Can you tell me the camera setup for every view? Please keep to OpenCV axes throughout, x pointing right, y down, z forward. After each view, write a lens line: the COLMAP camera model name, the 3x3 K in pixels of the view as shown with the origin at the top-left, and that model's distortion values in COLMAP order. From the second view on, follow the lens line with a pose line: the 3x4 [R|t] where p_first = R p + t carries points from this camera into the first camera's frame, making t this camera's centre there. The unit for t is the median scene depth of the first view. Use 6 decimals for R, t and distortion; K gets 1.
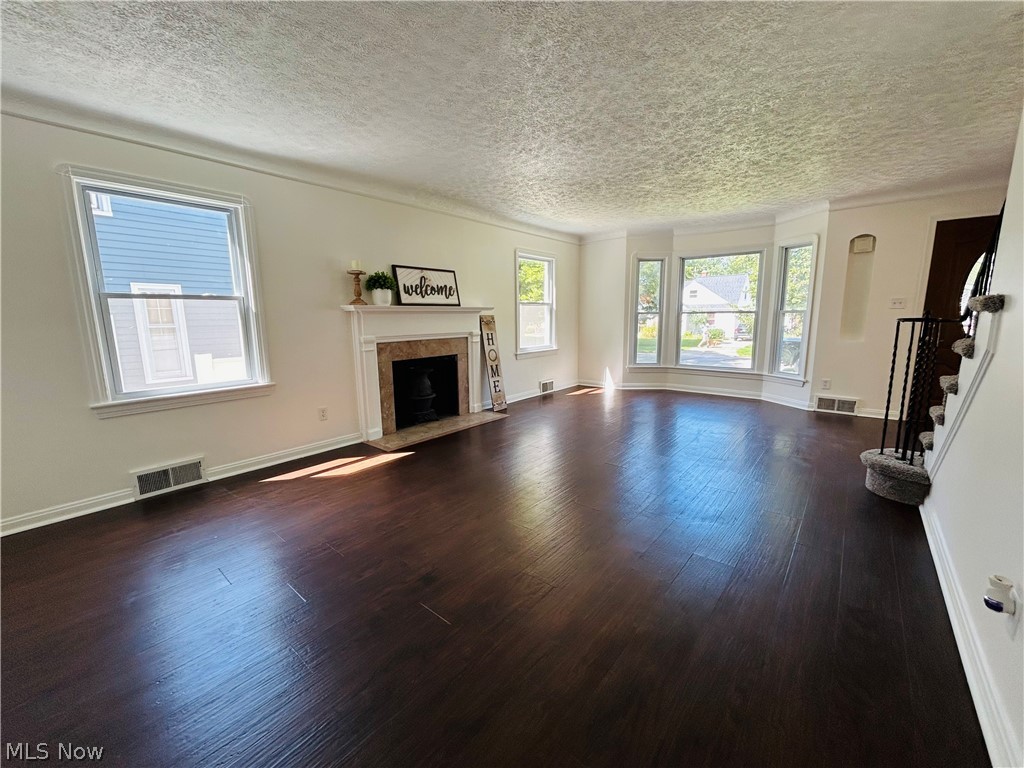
lens RADIAL K [[414.4, 0, 519.8], [0, 414.4, 375.4], [0, 0, 1]] dist [0.000765, 0.000698]
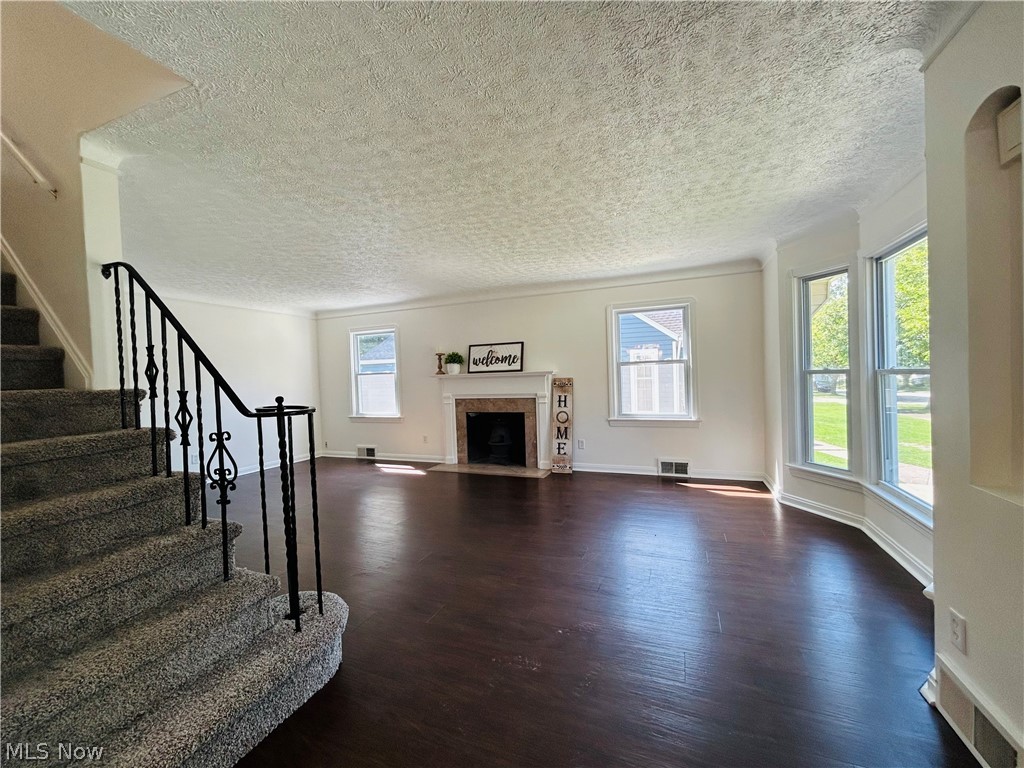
lens RADIAL K [[414.4, 0, 514.0], [0, 414.4, 388.5], [0, 0, 1]] dist [0.000765, 0.000698]
pose [[0.292803, 0.015823, -0.956042, 0.993093], [-0.116623, 0.992989, -0.019283, -0.096836], [0.949034, 0.117143, 0.292596, 0.664141]]
